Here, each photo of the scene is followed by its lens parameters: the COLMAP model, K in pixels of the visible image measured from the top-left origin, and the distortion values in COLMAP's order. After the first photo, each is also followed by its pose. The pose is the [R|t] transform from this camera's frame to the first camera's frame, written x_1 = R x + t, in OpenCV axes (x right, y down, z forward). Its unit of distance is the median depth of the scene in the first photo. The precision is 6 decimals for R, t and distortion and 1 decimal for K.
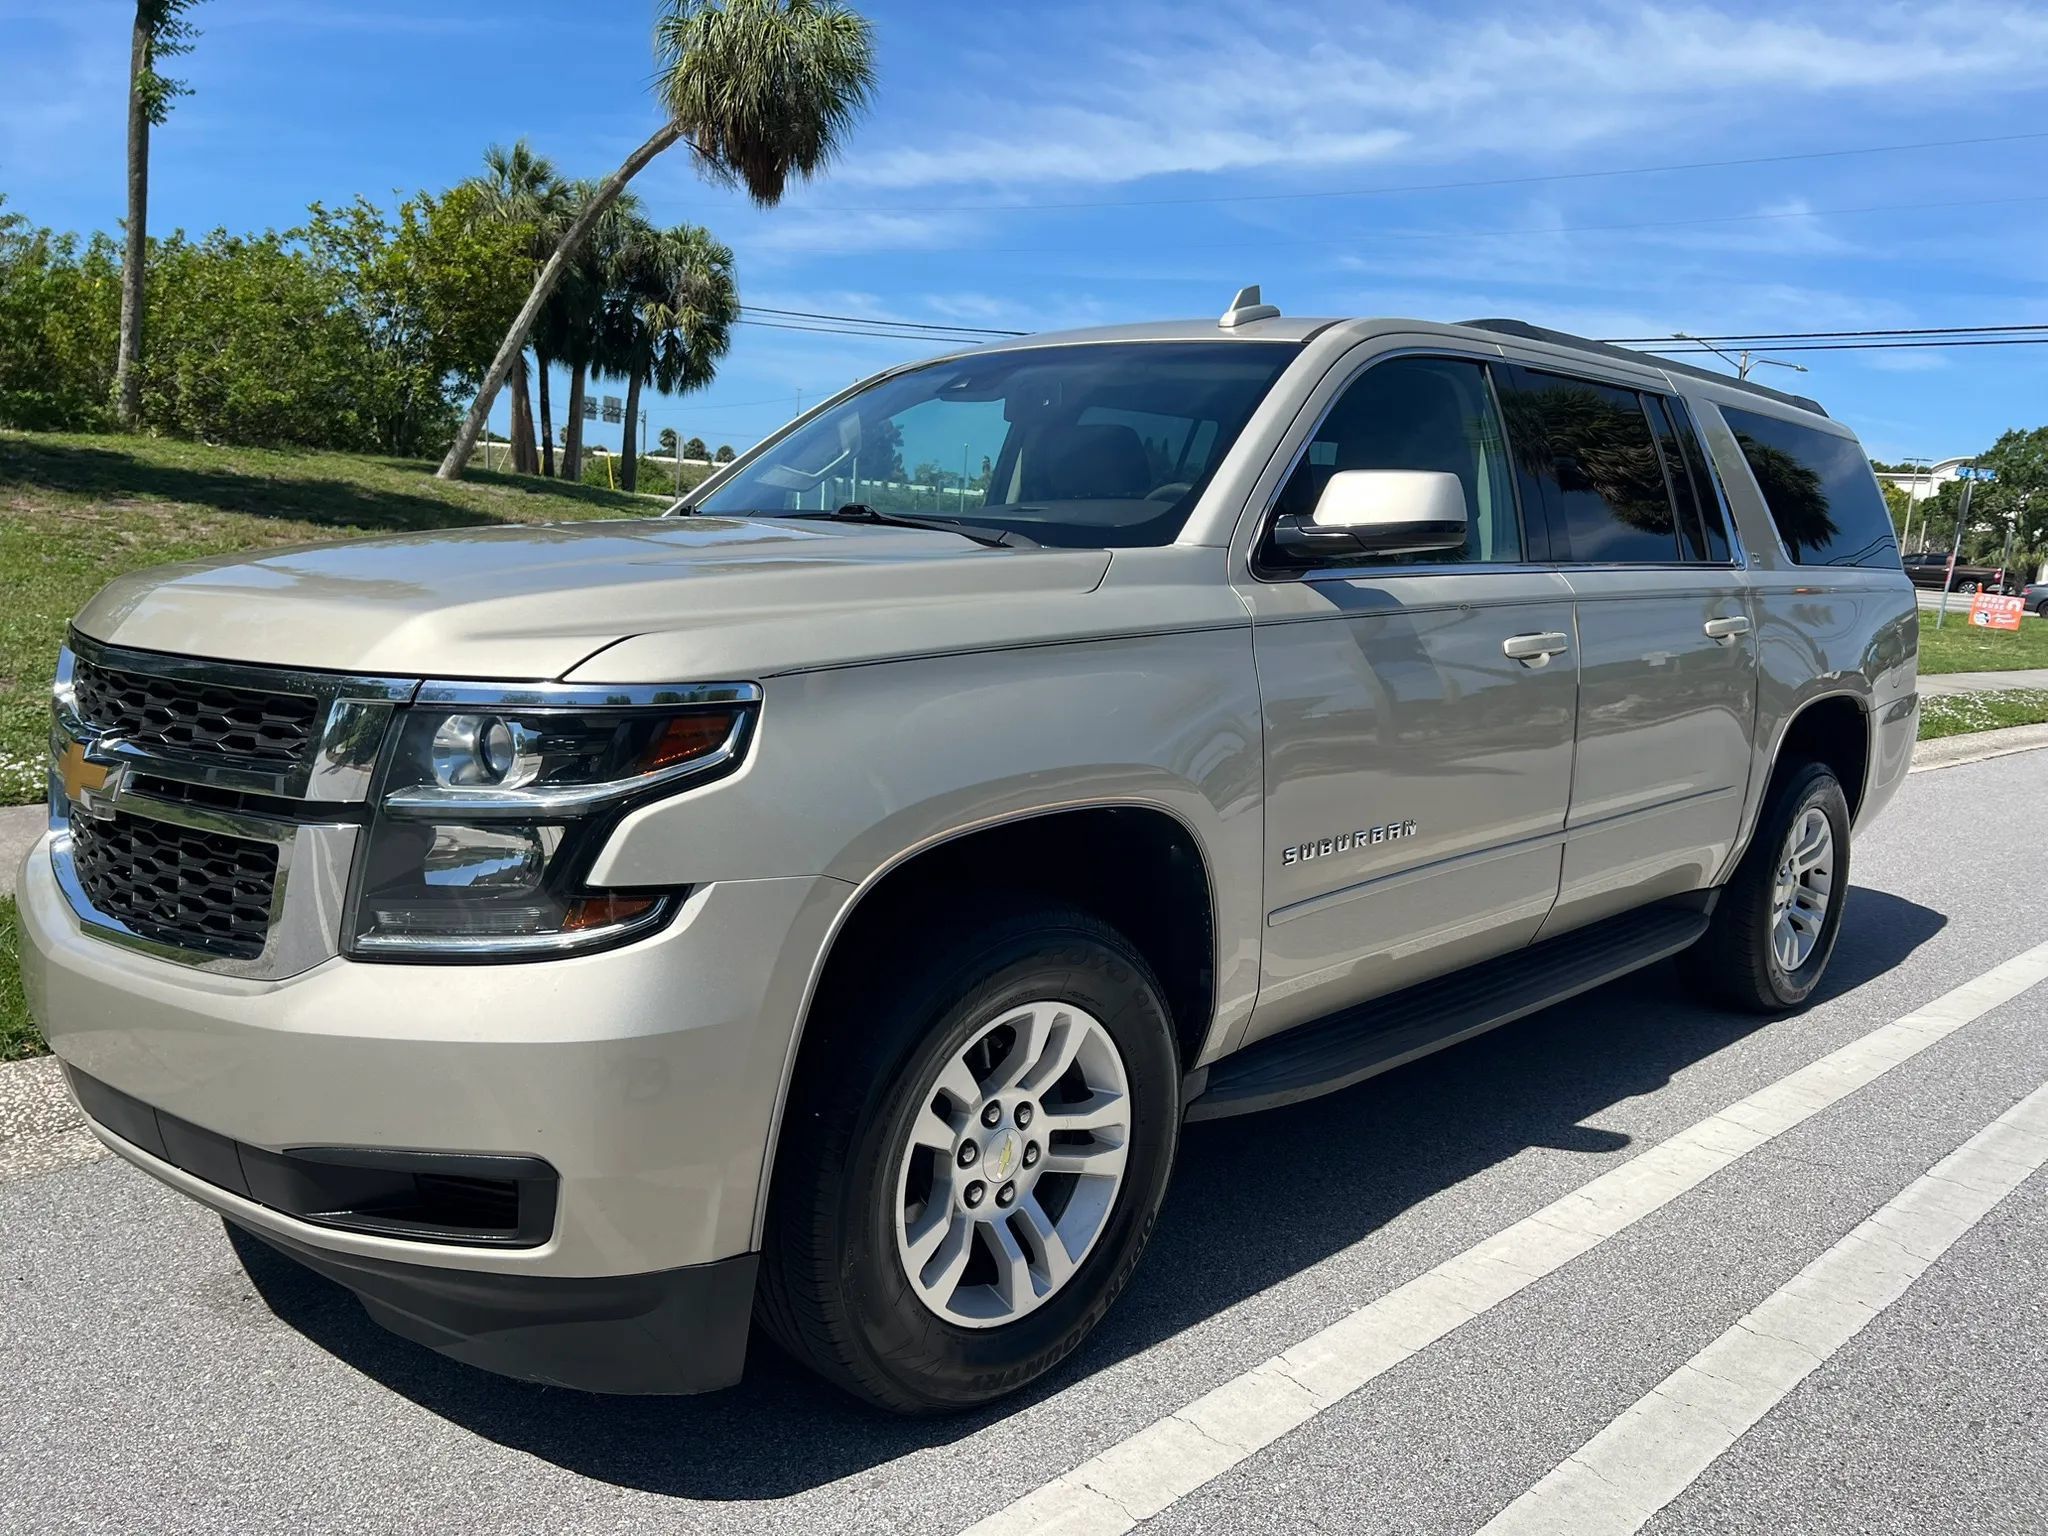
lens RADIAL K [[1549.6, 0, 1030.7], [0, 1549.6, 796.6], [0, 0, 1]] dist [0.037720, -0.045869]
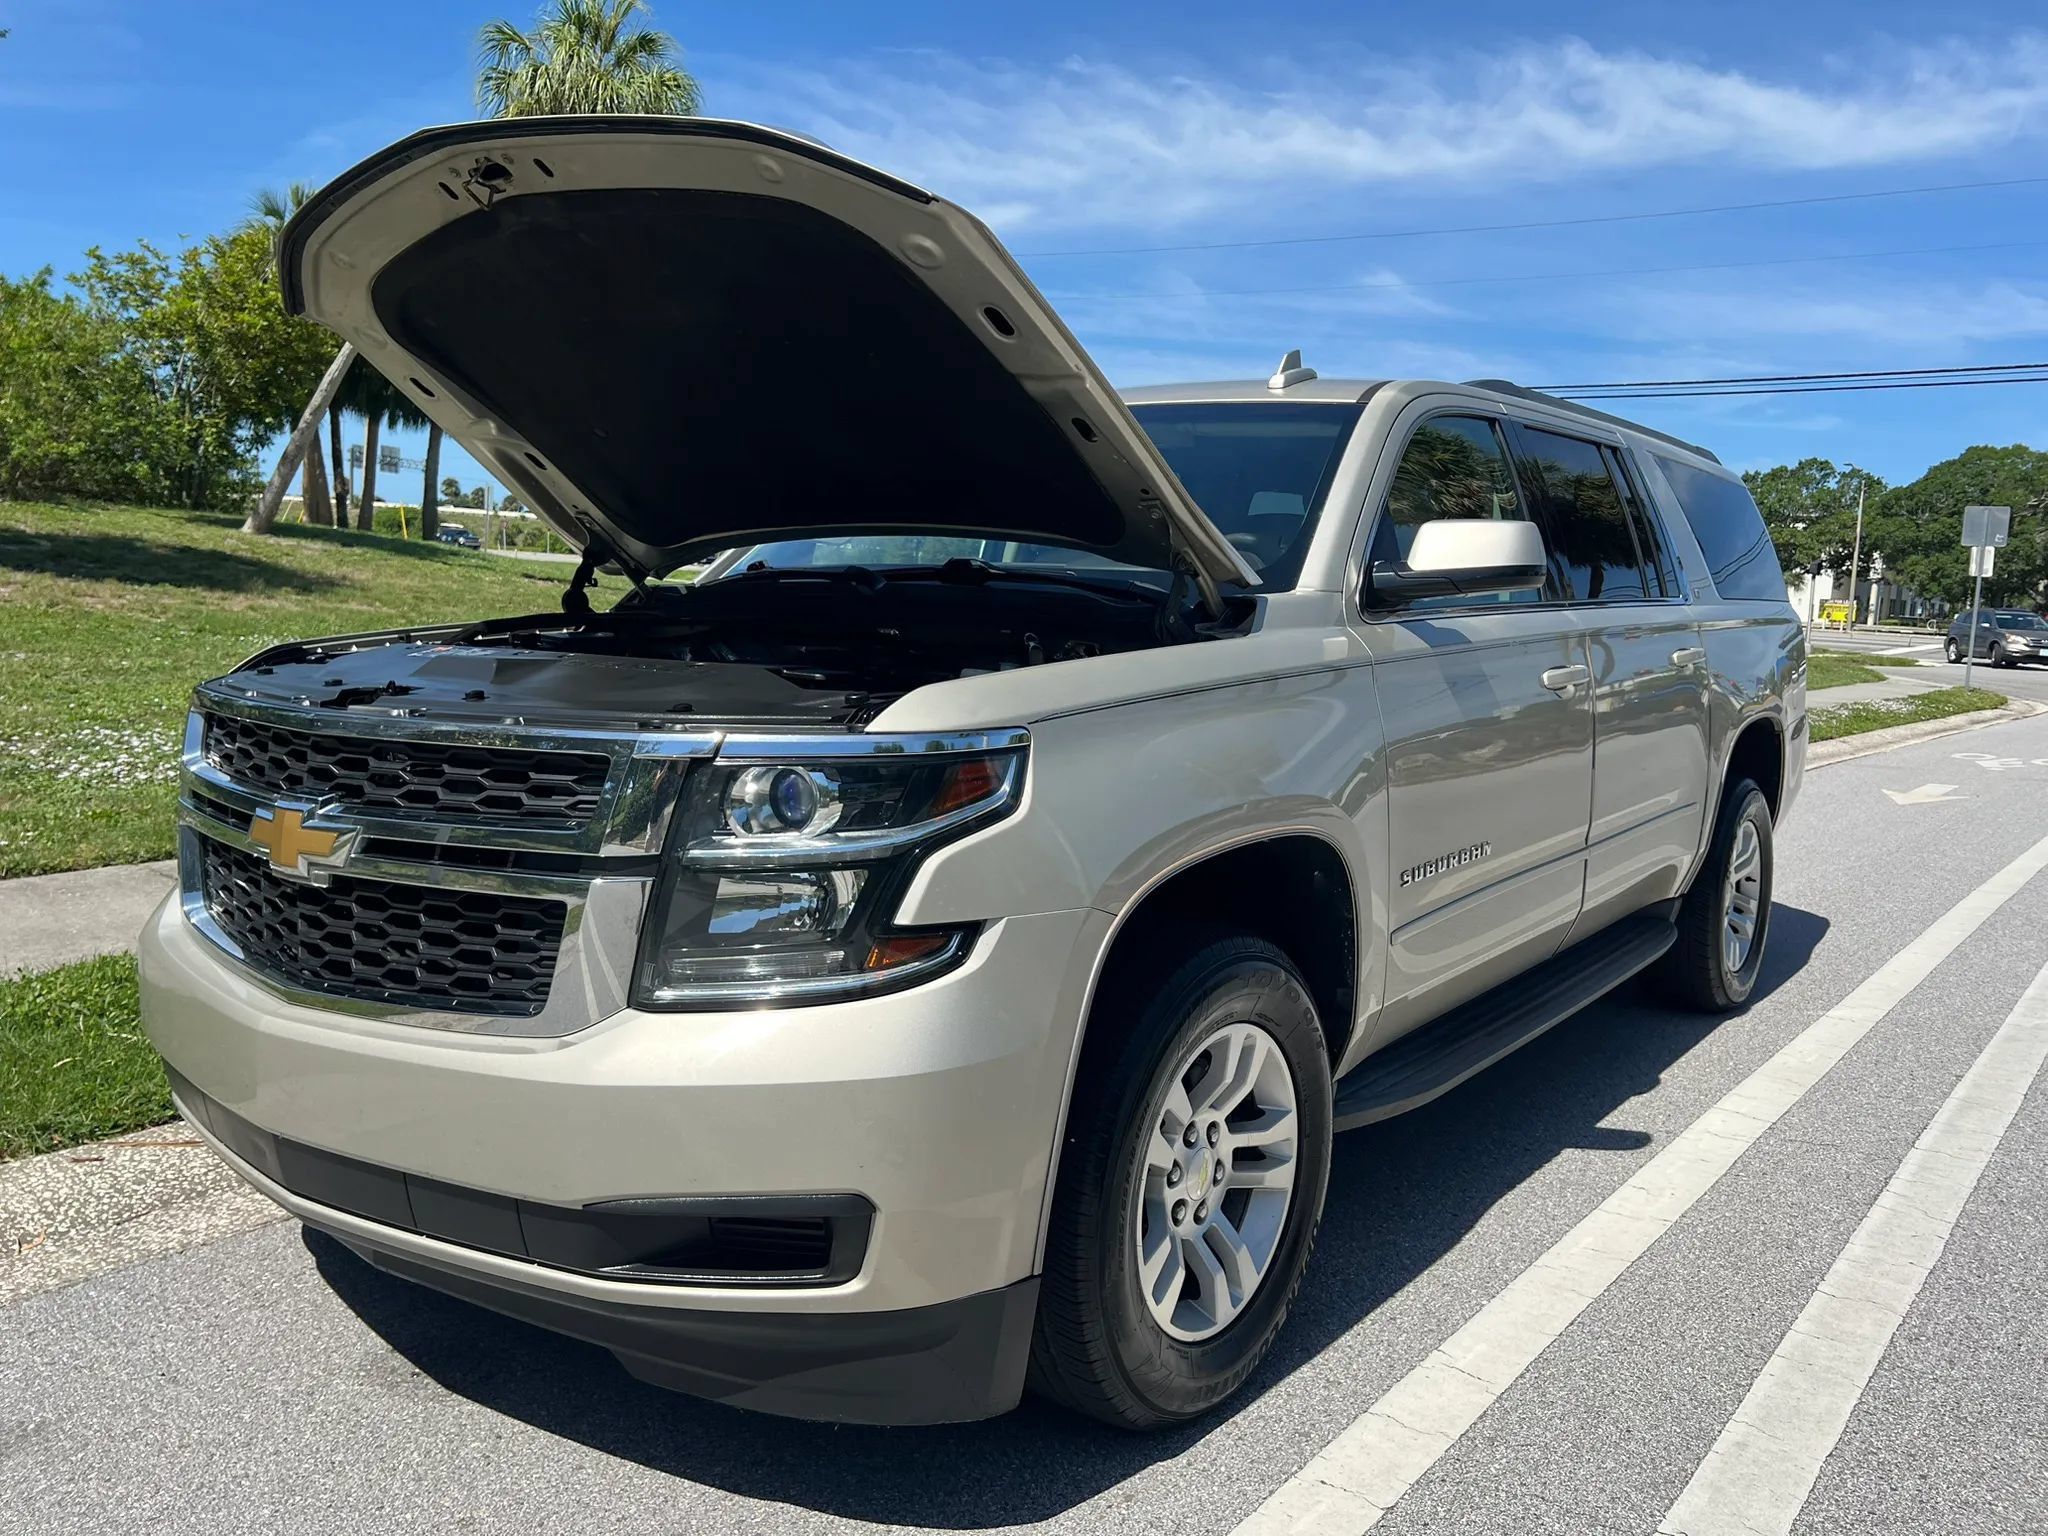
lens RADIAL K [[1562.4, 0, 1024.0], [0, 1562.4, 768.0], [0, 0, 1]] dist [0.013097, -0.005677]
pose [[0.990865, -0.030657, 0.131325, -0.236532], [0.036805, 0.998325, -0.044645, 0.000706], [-0.129736, 0.049071, 0.990334, -0.036871]]
